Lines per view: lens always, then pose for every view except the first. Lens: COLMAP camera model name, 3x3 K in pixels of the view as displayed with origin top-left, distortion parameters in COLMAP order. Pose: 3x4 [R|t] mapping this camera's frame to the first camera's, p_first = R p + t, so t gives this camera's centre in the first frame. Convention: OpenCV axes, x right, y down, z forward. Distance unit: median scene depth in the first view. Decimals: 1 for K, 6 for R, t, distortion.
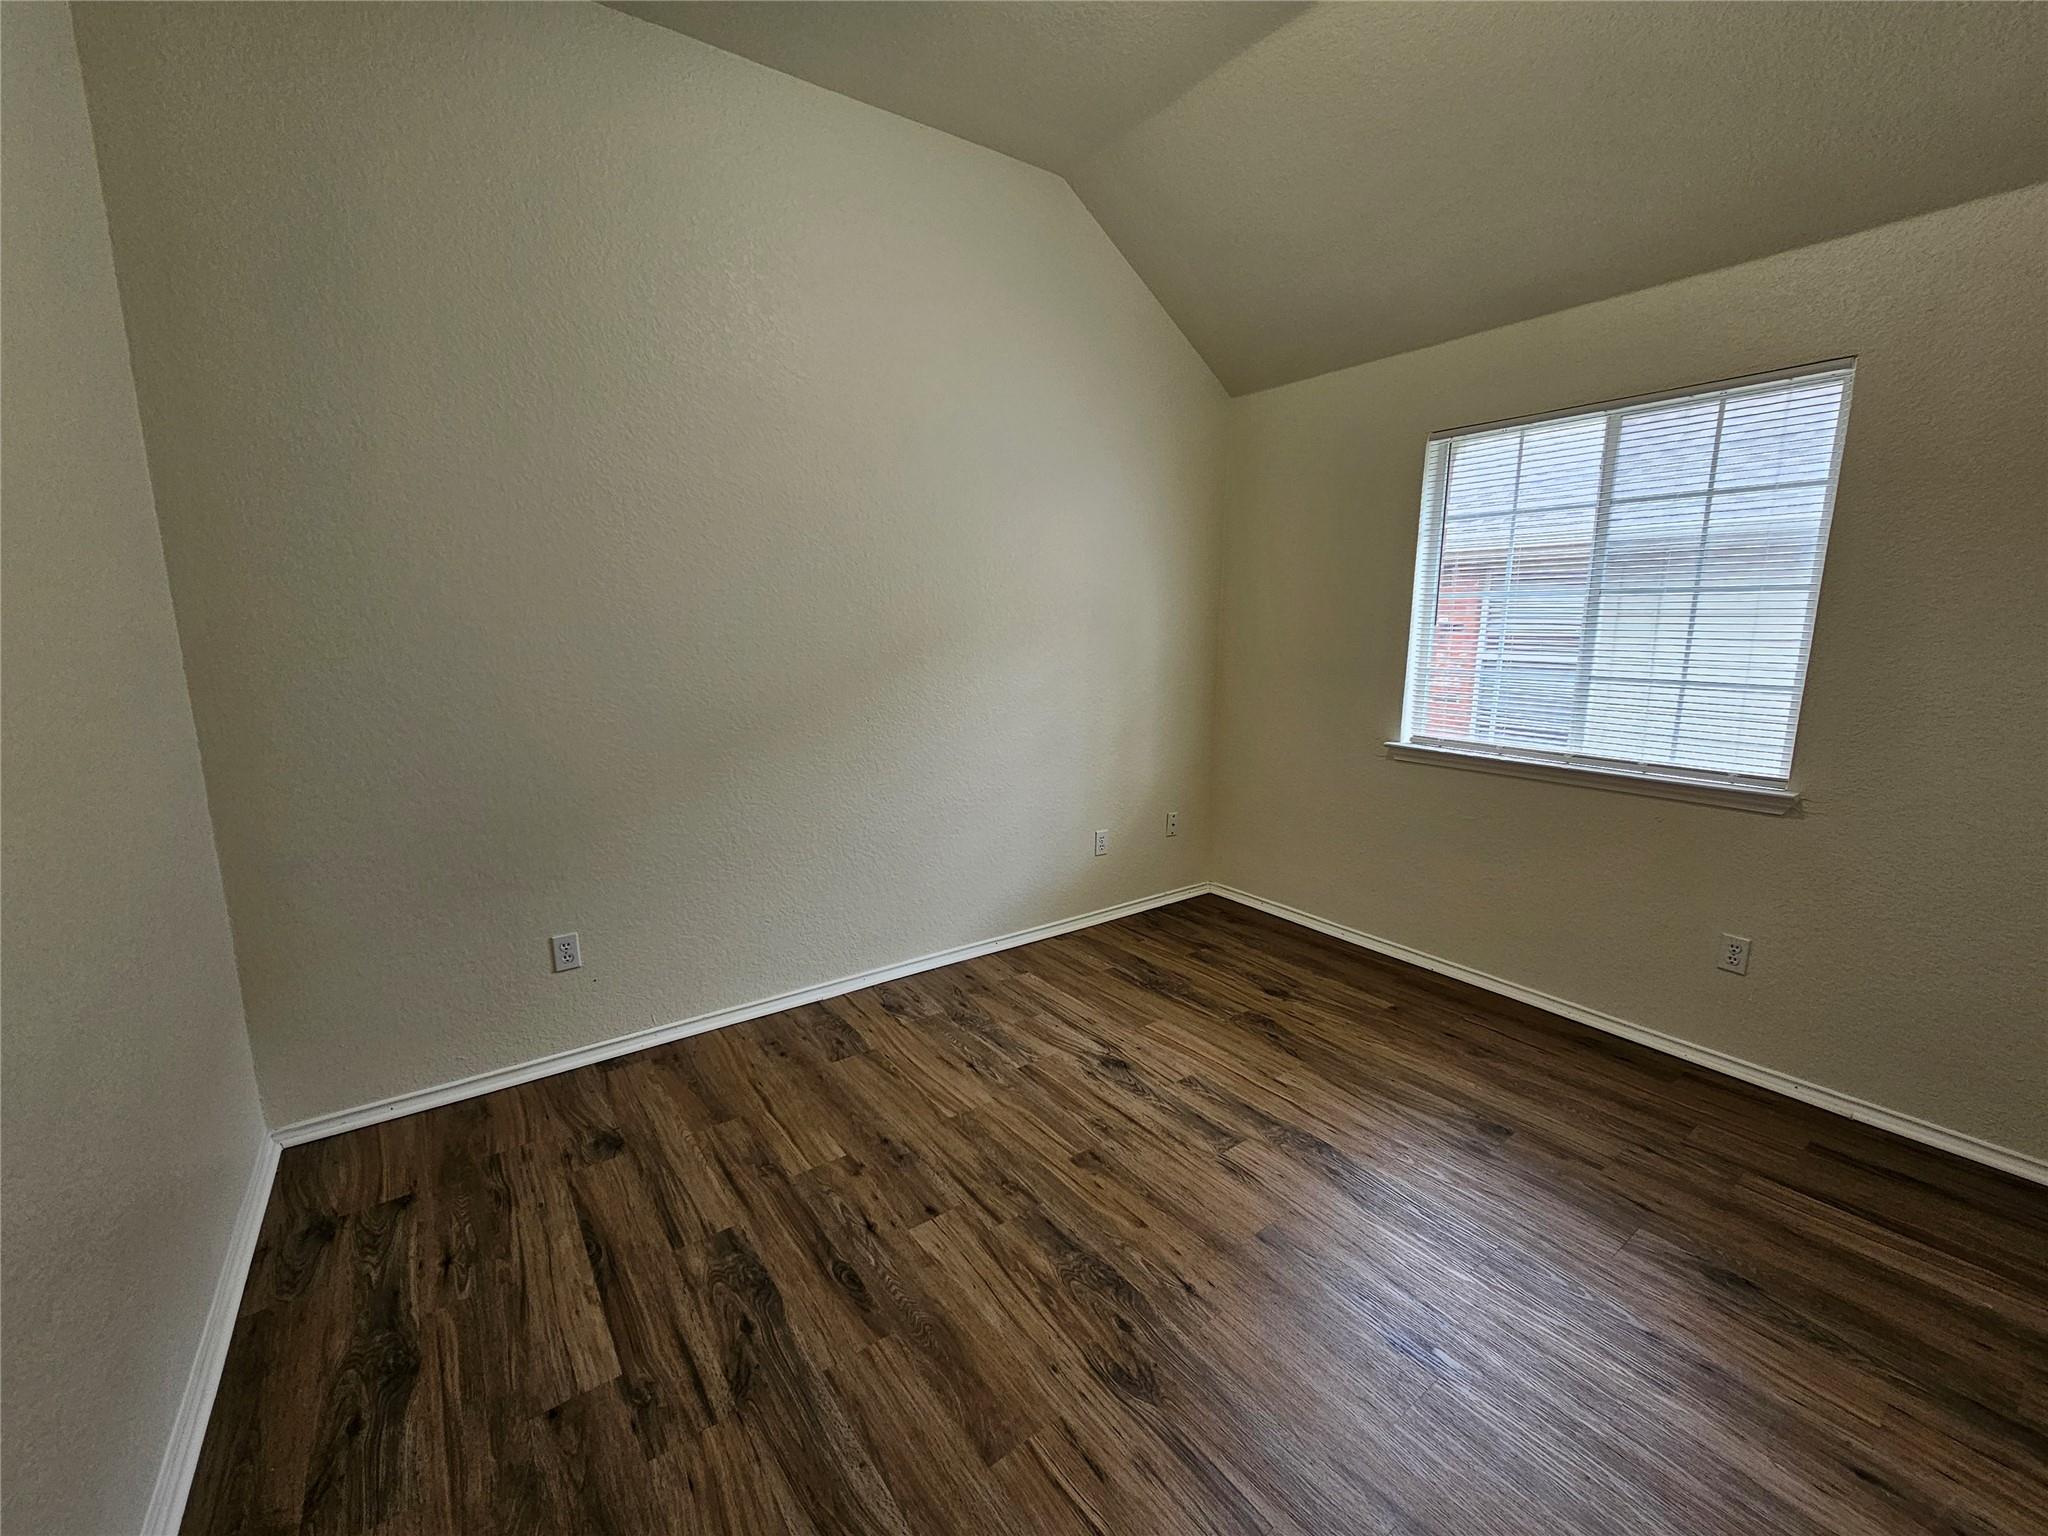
lens RADIAL K [[825.9, 0, 1036.6], [0, 825.9, 756.9], [0, 0, 1]] dist [-0.002100, 0.000617]
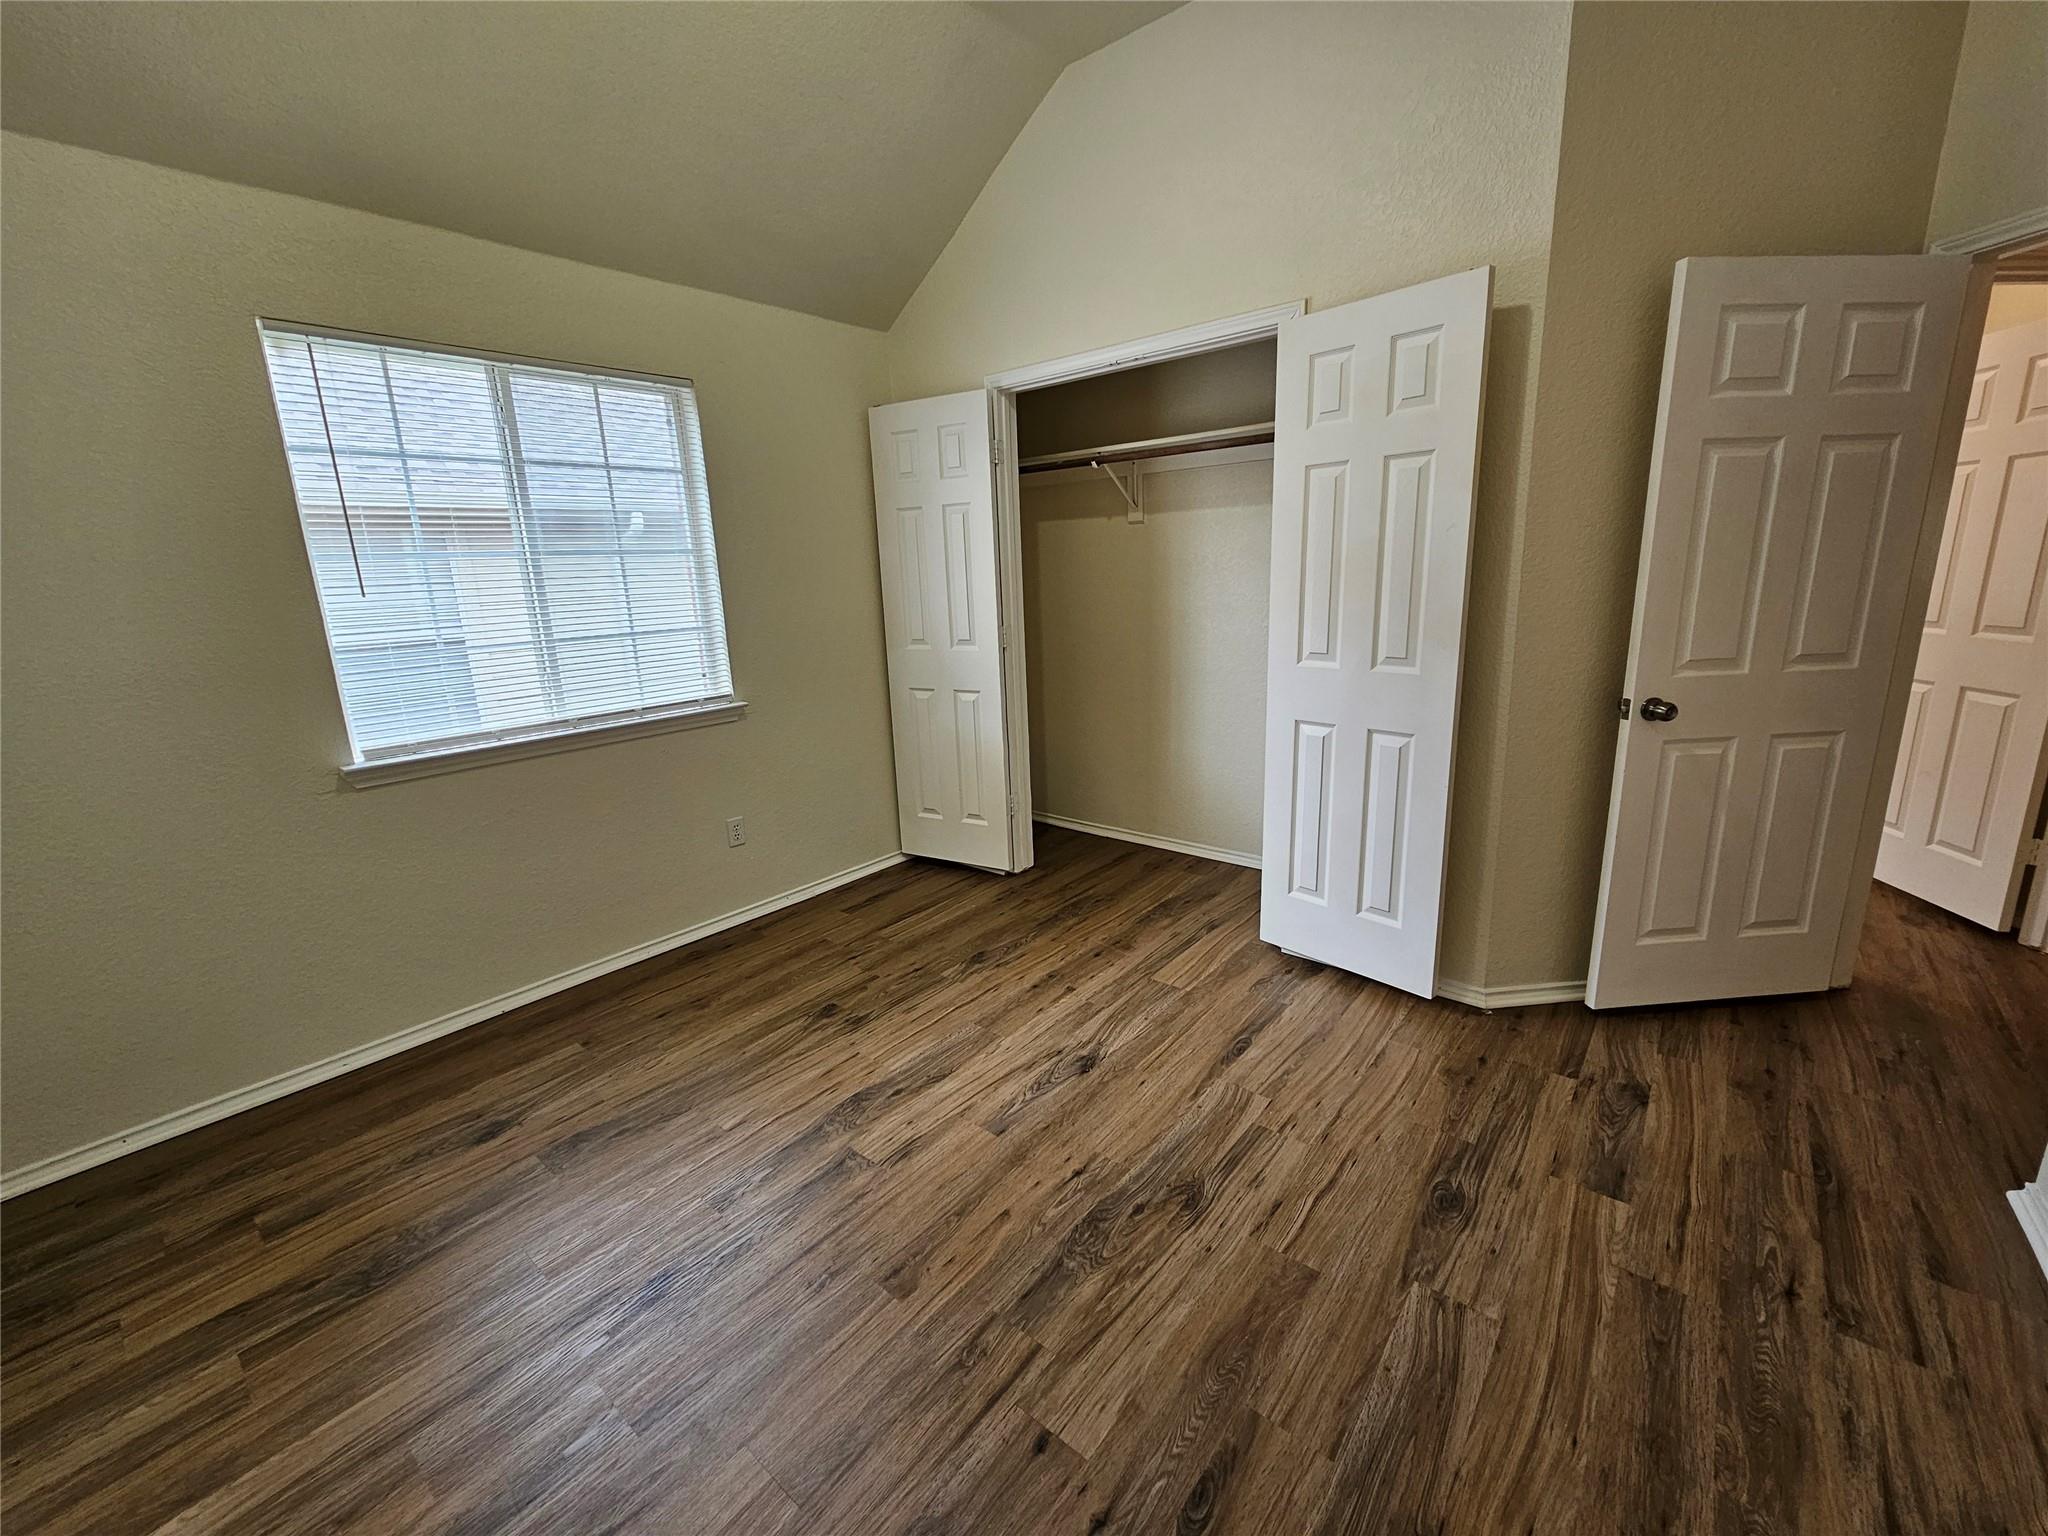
lens RADIAL K [[825.9, 0, 1043.7], [0, 825.9, 749.1], [0, 0, 1]] dist [-0.002100, 0.000617]
pose [[-0.229816, -0.204611, 0.951482, -0.646830], [0.201480, 0.946468, 0.252197, -0.155335], [-0.952150, 0.249663, -0.176289, 0.965393]]
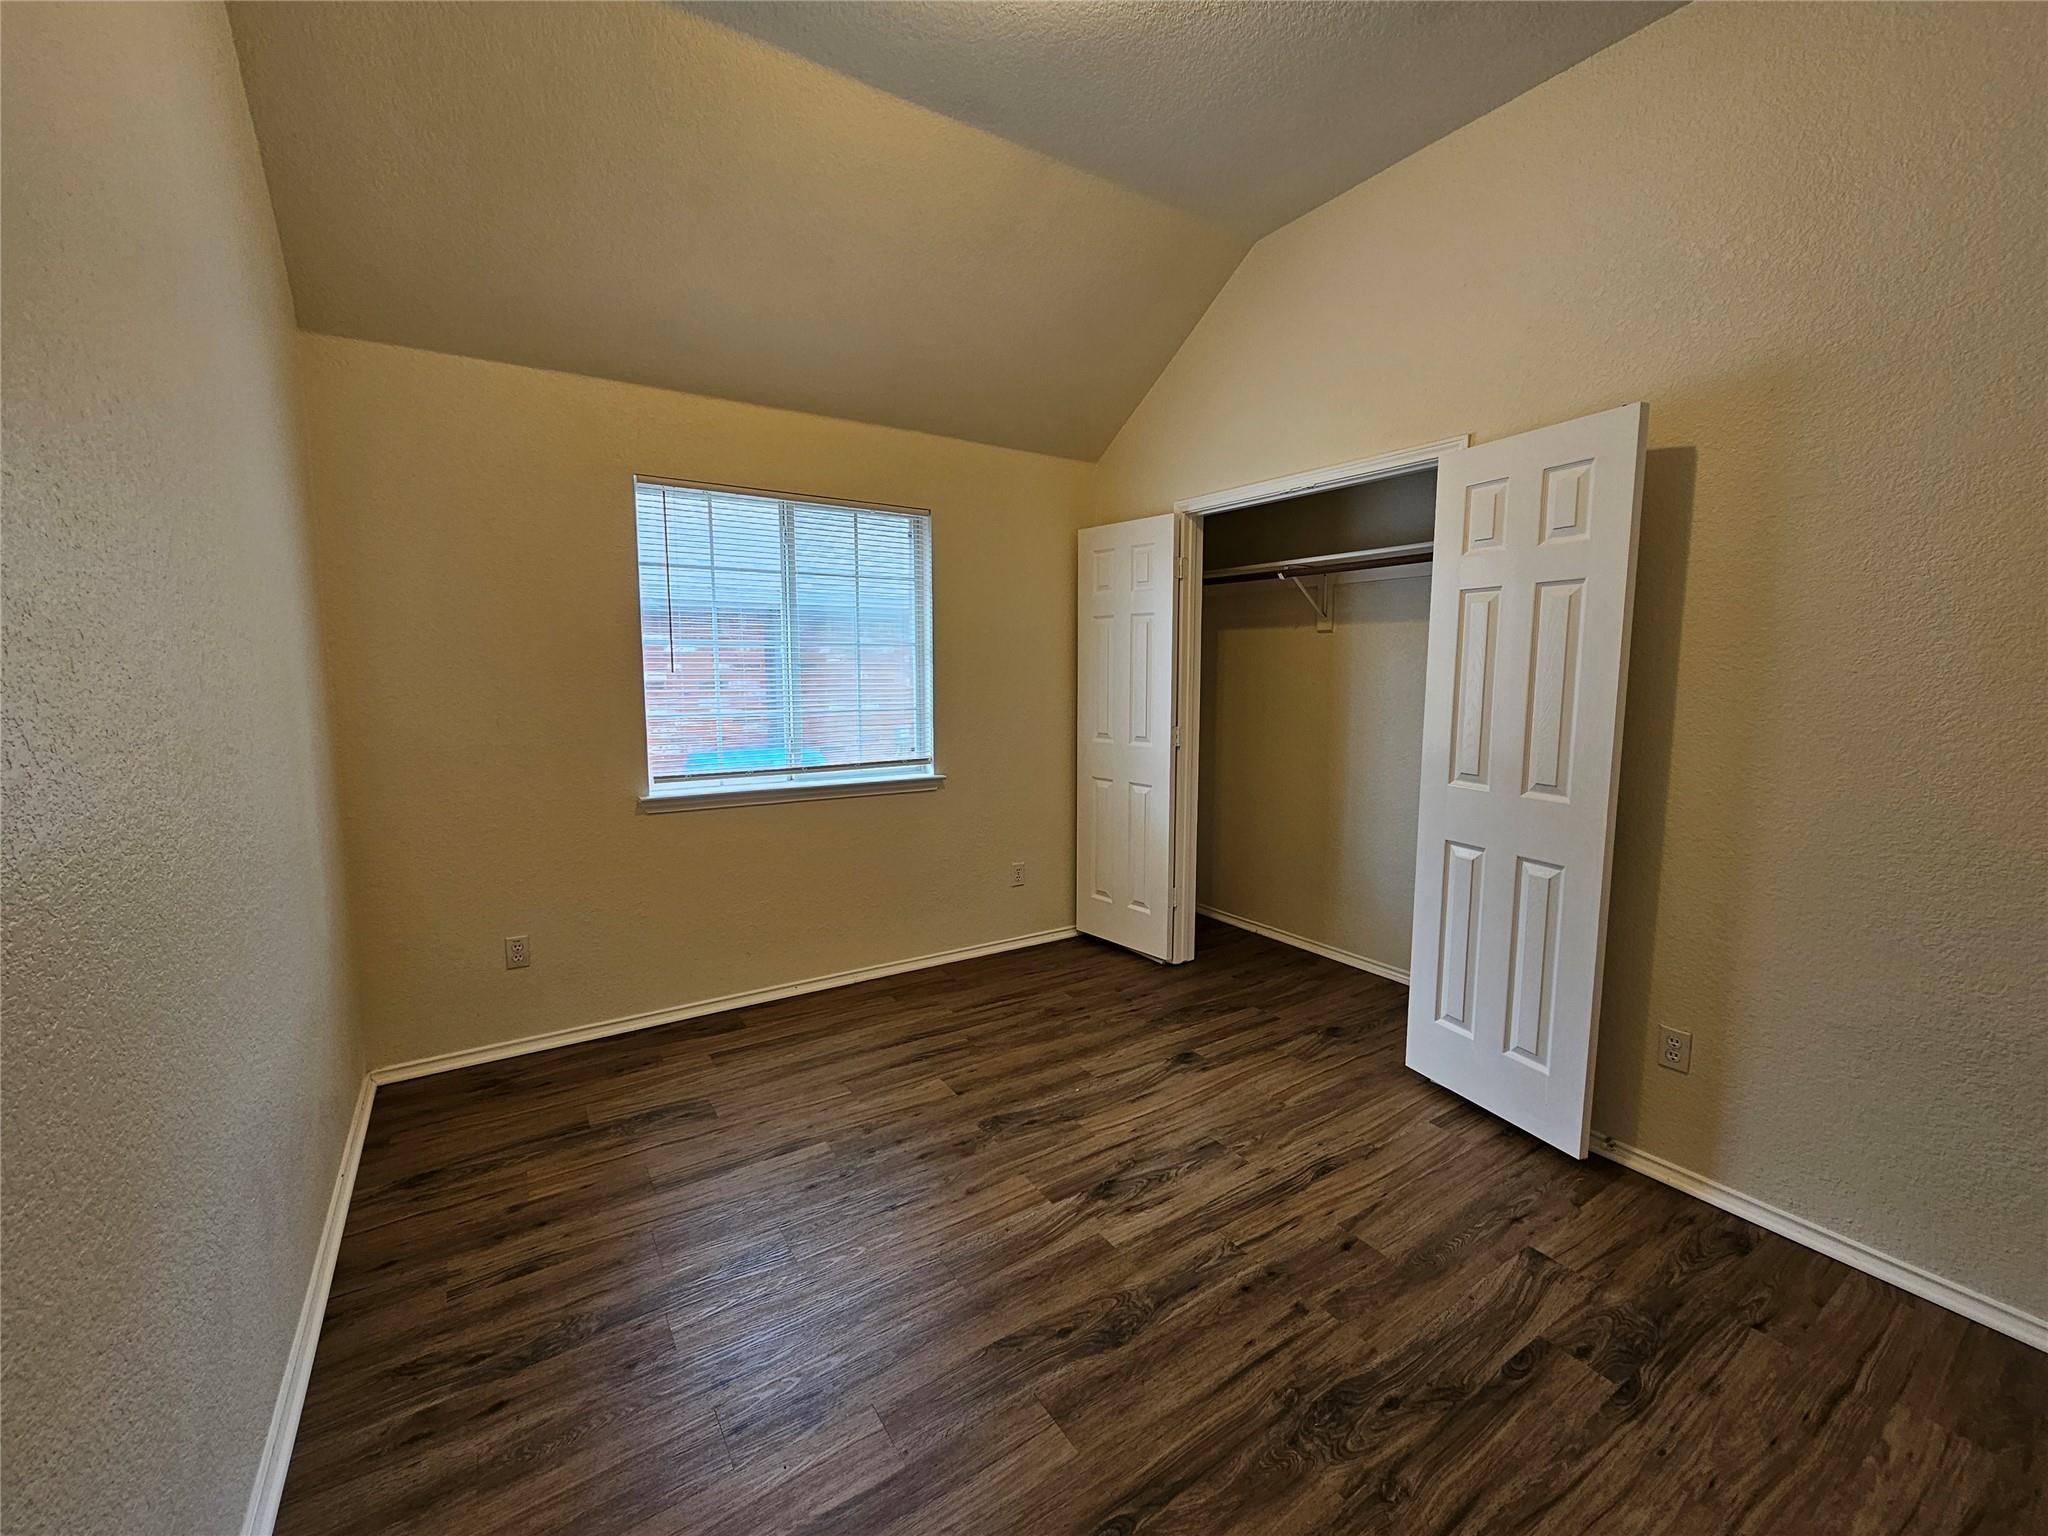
lens RADIAL K [[825.9, 0, 1036.4], [0, 825.9, 777.0], [0, 0, 1]] dist [-0.002100, 0.000617]
pose [[0.072017, -0.132246, 0.988597, -0.824067], [0.157598, 0.980228, 0.119646, -0.136151], [-0.984874, 0.147185, 0.091435, 0.809657]]
